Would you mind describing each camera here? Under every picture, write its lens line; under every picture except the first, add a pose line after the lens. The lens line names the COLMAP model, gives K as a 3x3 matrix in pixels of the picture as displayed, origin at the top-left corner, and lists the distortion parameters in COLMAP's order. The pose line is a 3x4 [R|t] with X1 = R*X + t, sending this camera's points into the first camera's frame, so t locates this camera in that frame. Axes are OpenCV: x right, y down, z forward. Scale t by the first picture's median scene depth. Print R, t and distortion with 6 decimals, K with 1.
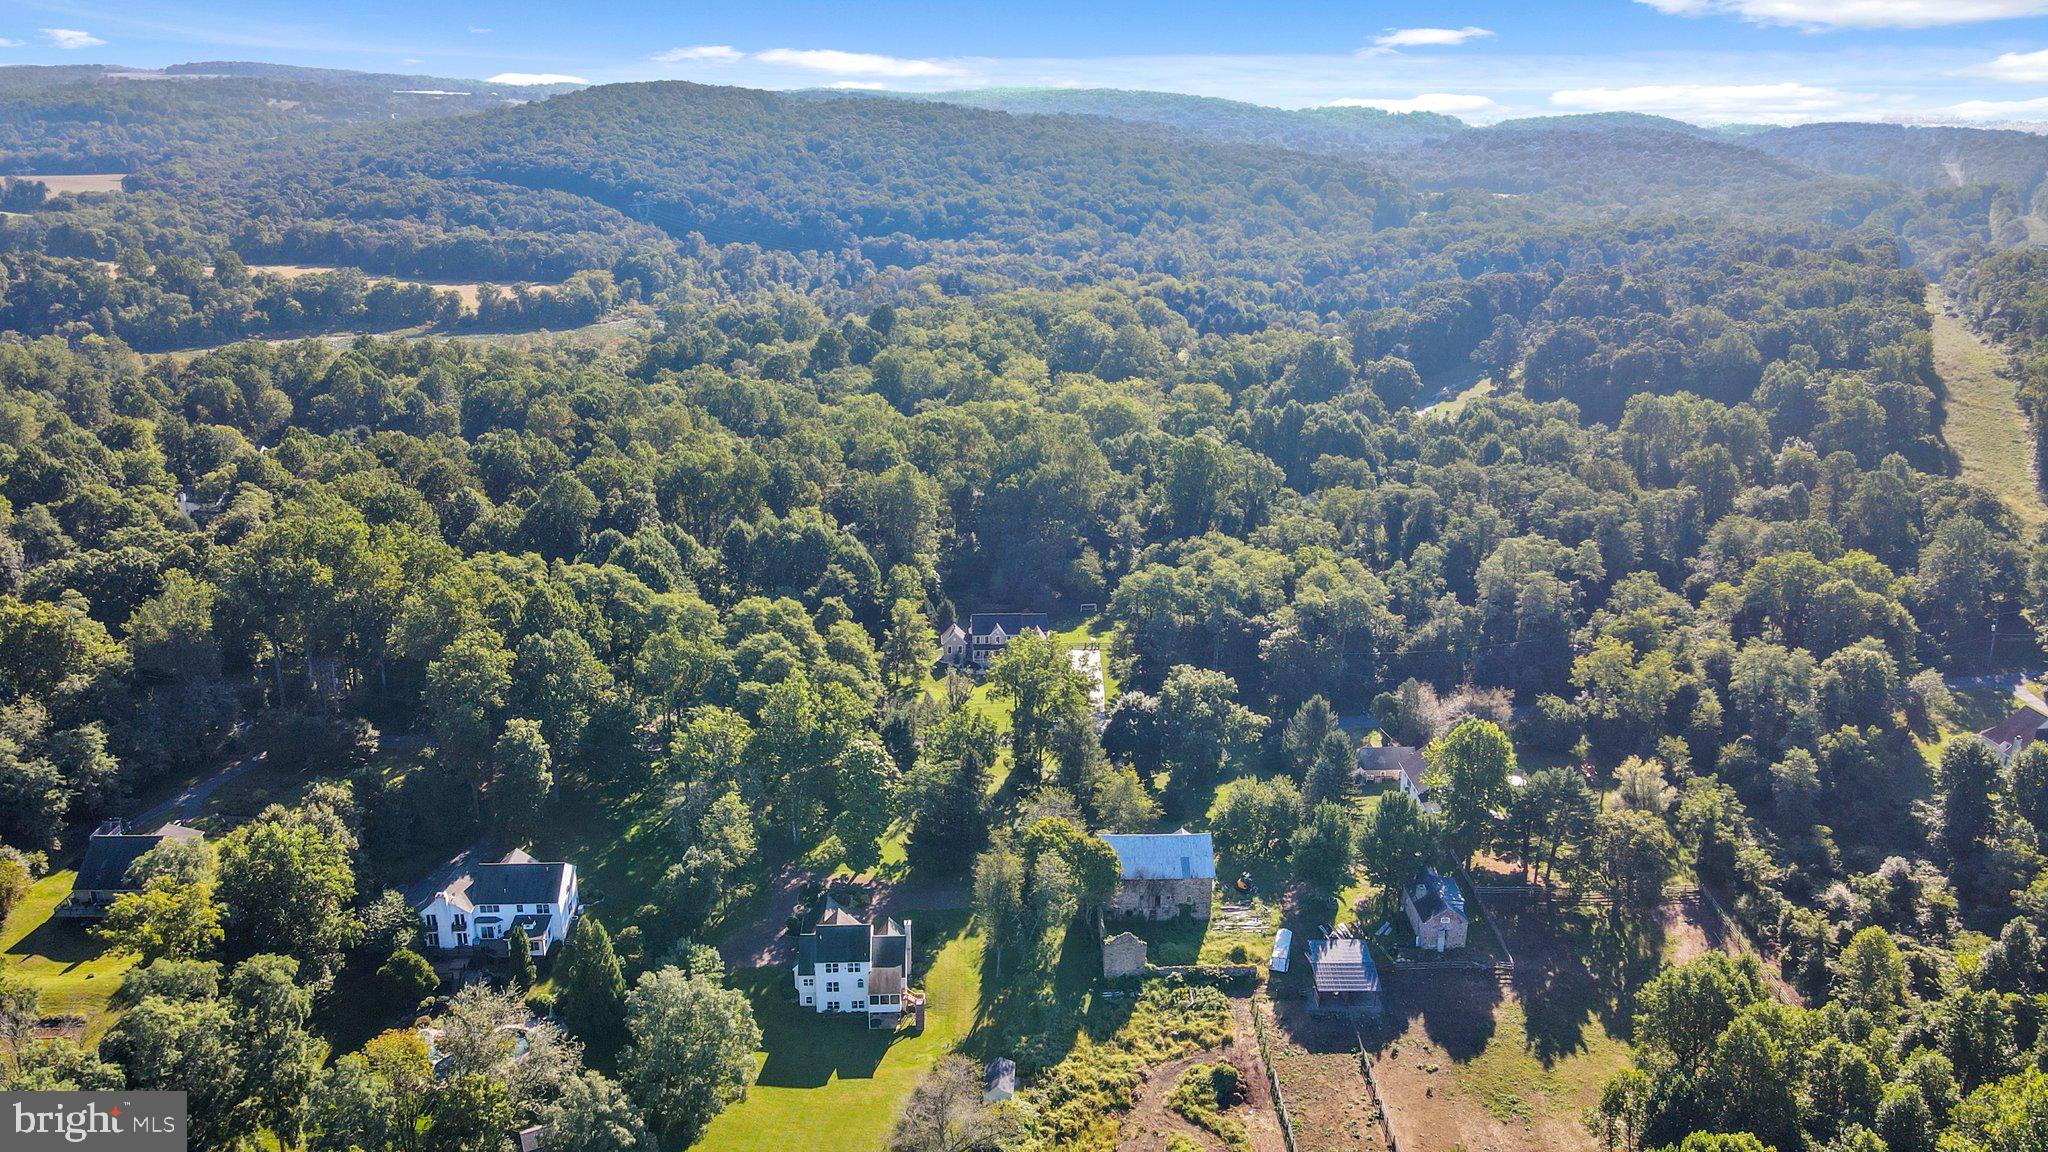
lens RADIAL K [[1469.9, 0, 1024.0], [0, 1469.9, 576.0], [0, 0, 1]] dist [0.036056, -0.000494]
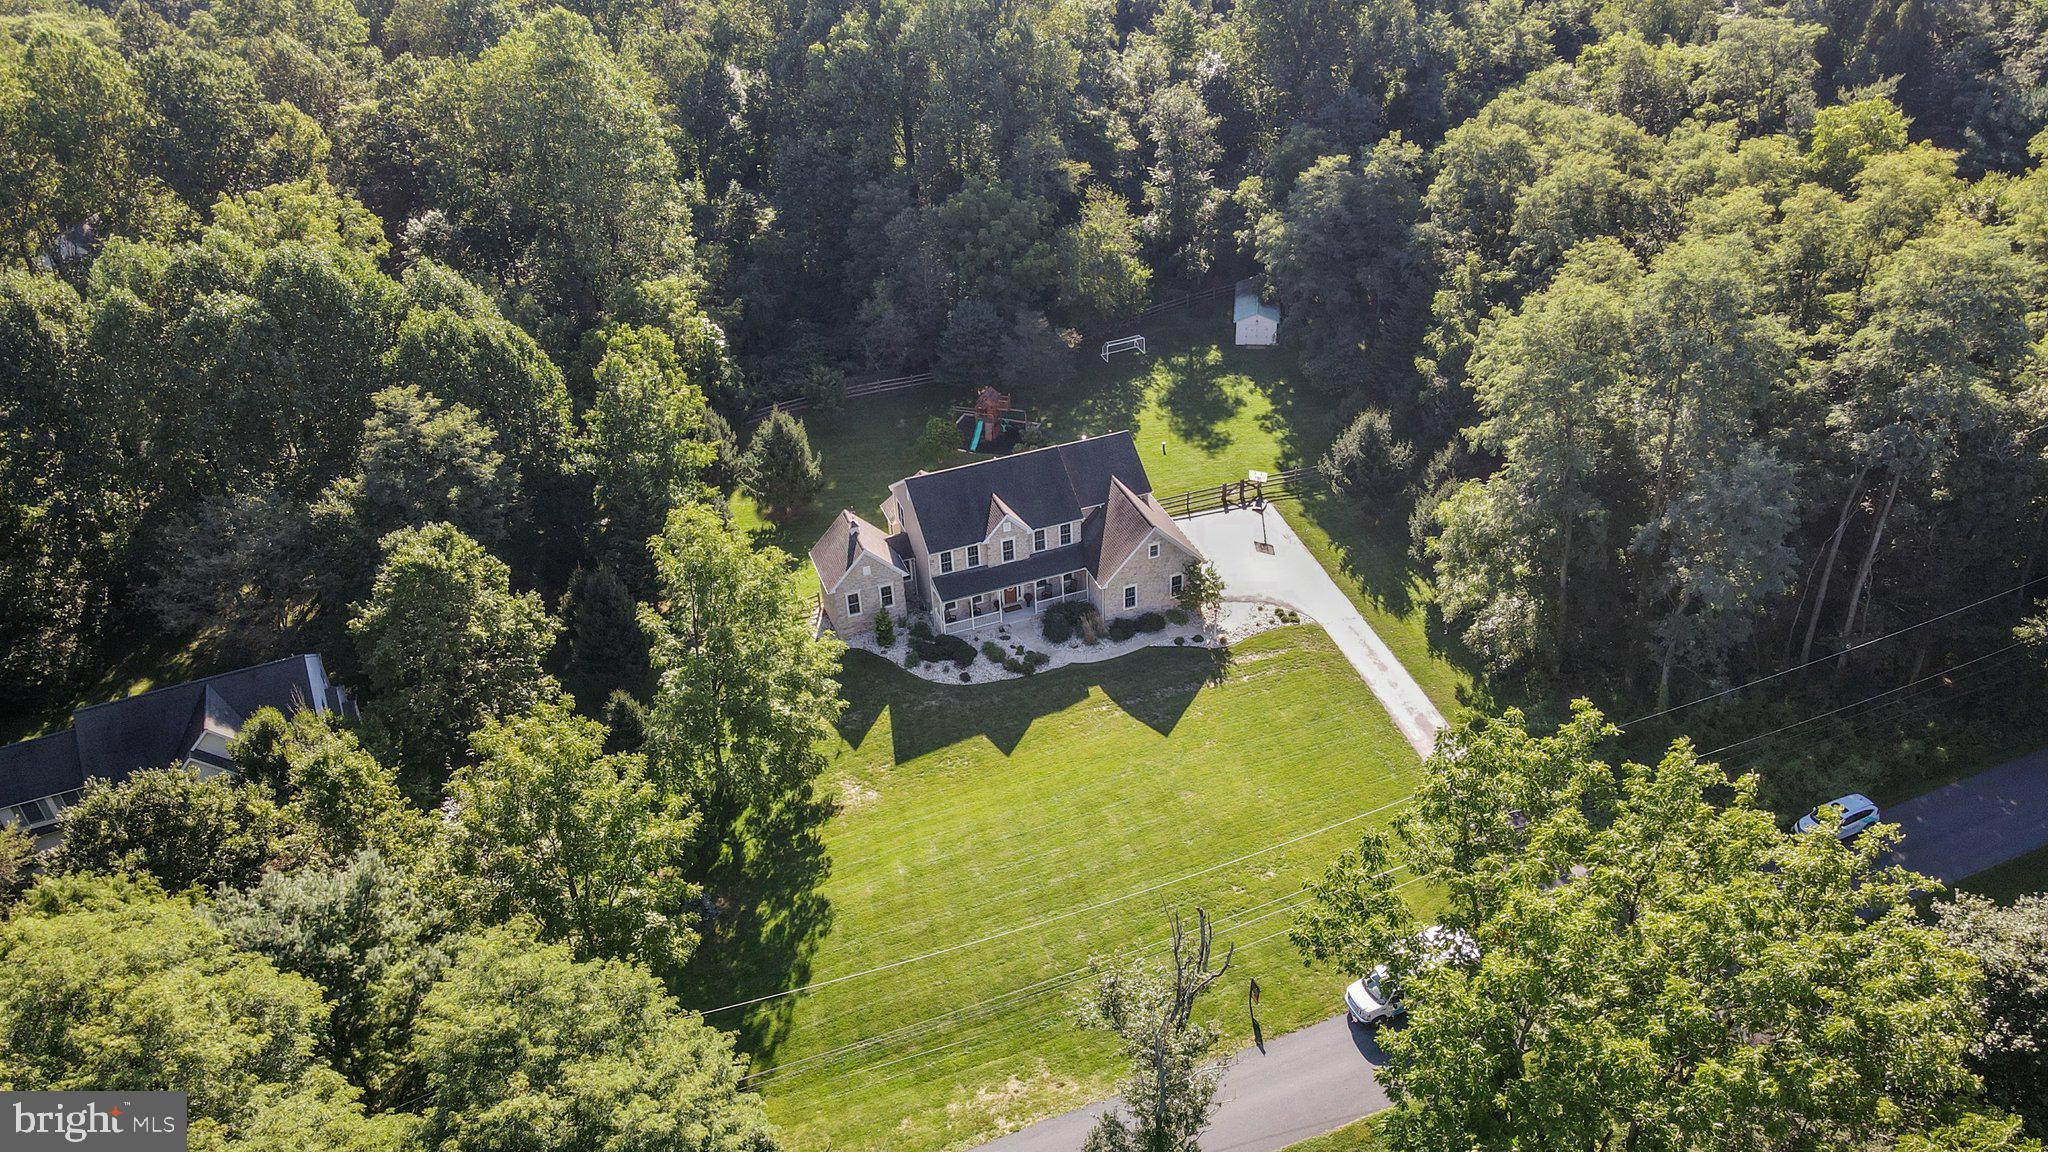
lens RADIAL K [[1420.7, 0, 1011.4], [0, 1420.7, 575.4], [0, 0, 1]] dist [-0.001354, 0.000317]
pose [[0.960578, -0.194875, 0.198278, -0.070273], [0.131617, 0.946980, 0.293098, -0.036031], [-0.244883, -0.255447, 0.935296, 0.649541]]
